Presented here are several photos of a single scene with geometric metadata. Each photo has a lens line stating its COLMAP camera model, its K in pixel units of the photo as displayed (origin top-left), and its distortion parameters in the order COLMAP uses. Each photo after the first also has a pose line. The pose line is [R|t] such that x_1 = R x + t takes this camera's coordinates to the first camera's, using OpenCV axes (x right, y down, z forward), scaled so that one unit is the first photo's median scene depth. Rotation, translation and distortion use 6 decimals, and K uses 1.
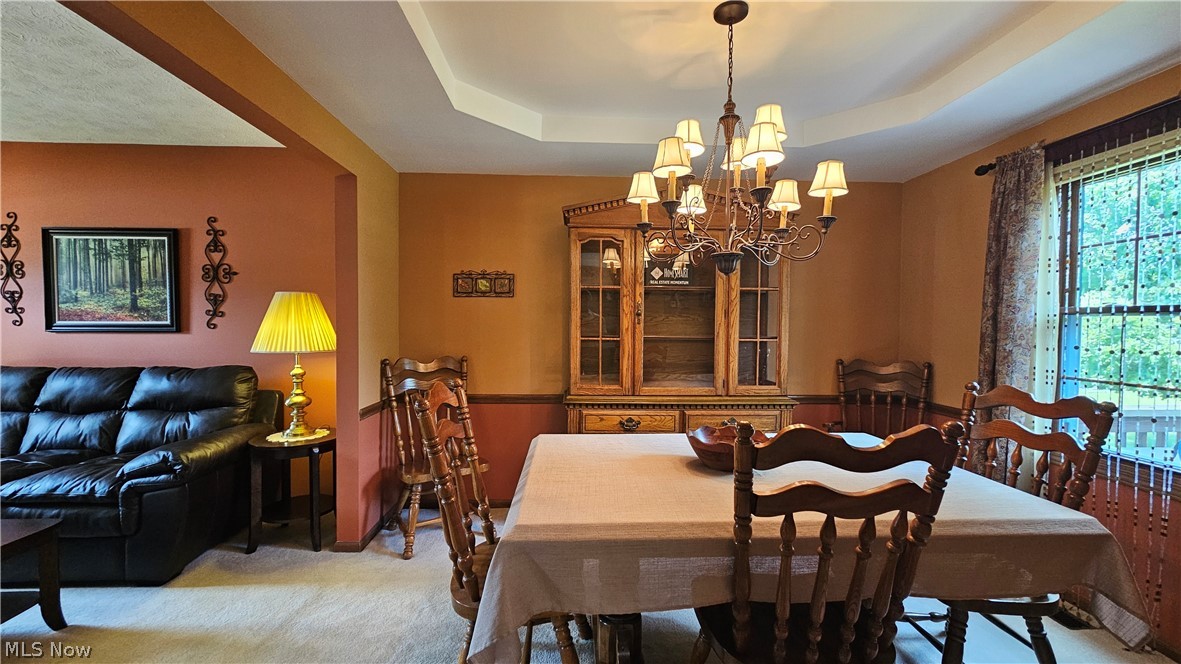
lens RADIAL K [[482.8, 0, 586.6], [0, 482.8, 340.1], [0, 0, 1]] dist [-0.001355, -0.000519]
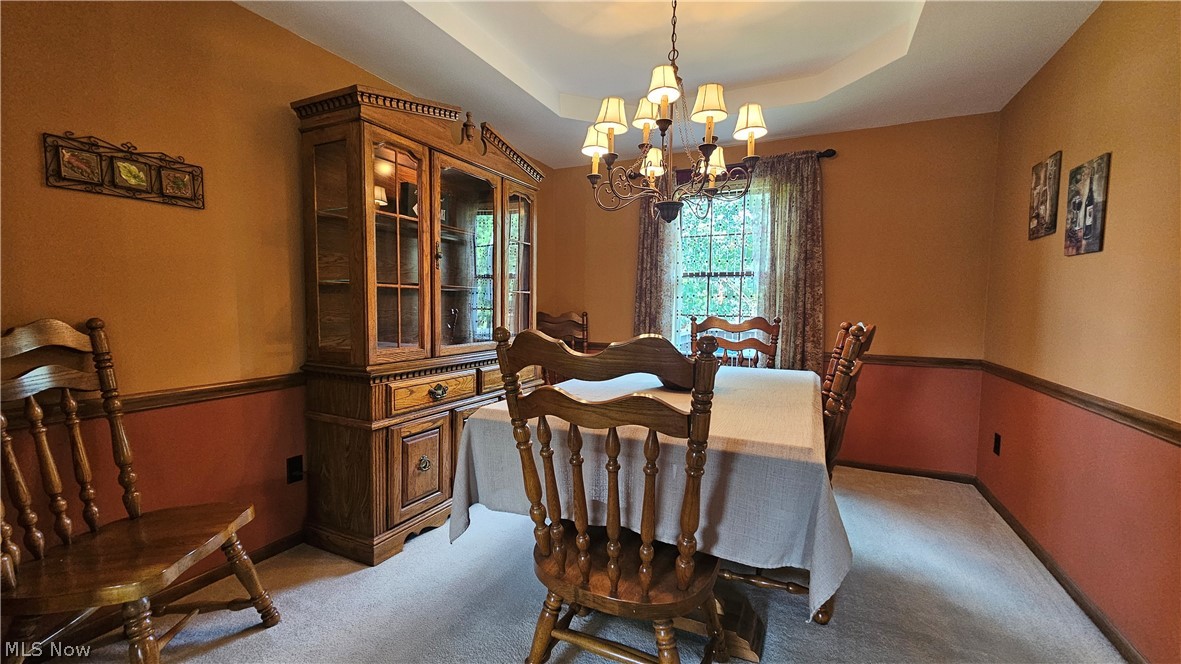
lens RADIAL K [[485.7, 0, 588.9], [0, 485.7, 339.6], [0, 0, 1]] dist [-0.000923, 0.000905]
pose [[0.463946, -0.067549, 0.883284, -0.463359], [0.021970, 0.997659, 0.064756, 0.034931], [-0.885591, -0.010637, 0.464344, 0.359105]]
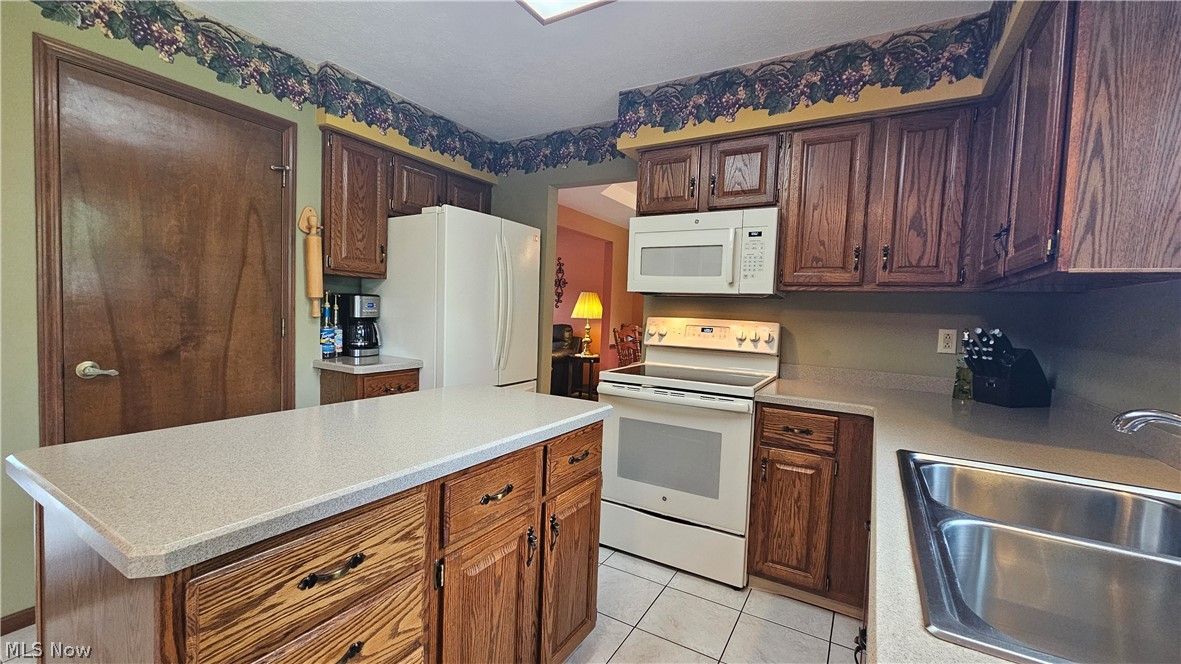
lens RADIAL K [[480.1, 0, 587.2], [0, 480.1, 339.5], [0, 0, 1]] dist [-0.001956, 0.000074]
pose [[0.841835, 0.058867, -0.536516, 0.551576], [-0.048683, 0.998264, 0.033143, 0.043141], [0.537535, -0.001781, 0.843239, -0.812677]]
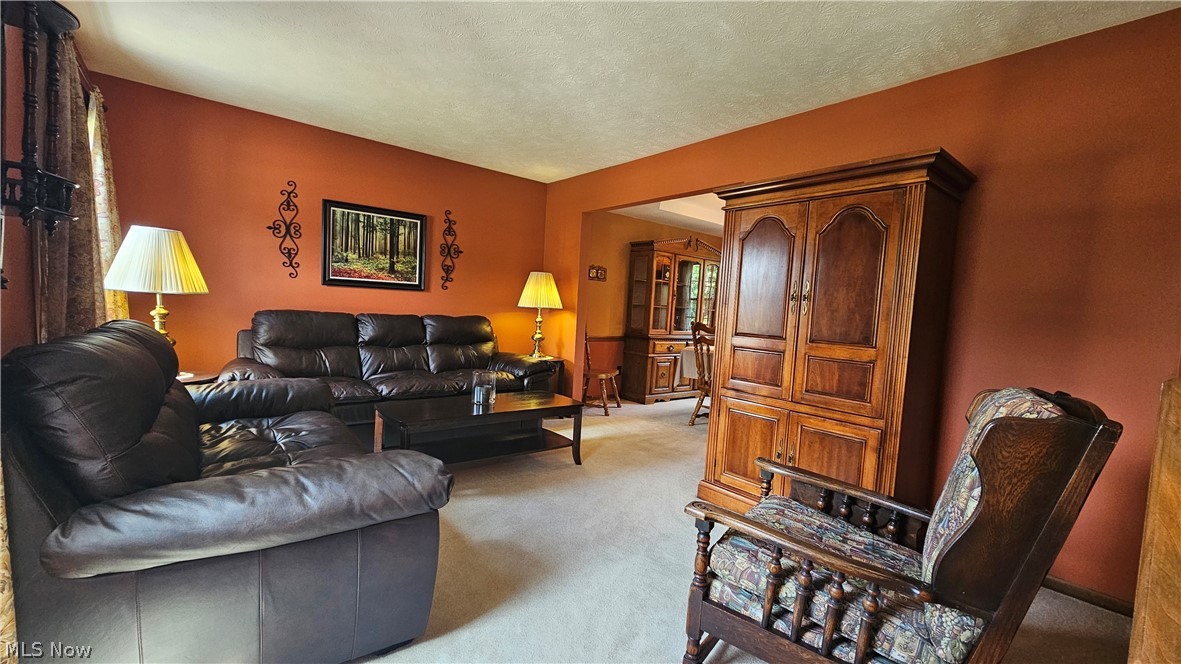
lens RADIAL K [[480.1, 0, 587.2], [0, 480.1, 339.5], [0, 0, 1]] dist [-0.001956, 0.000074]
pose [[0.797429, -0.004777, 0.603394, -1.319521], [-0.031474, 0.998278, 0.049499, 0.040867], [-0.602591, -0.058463, 0.795906, -0.394081]]
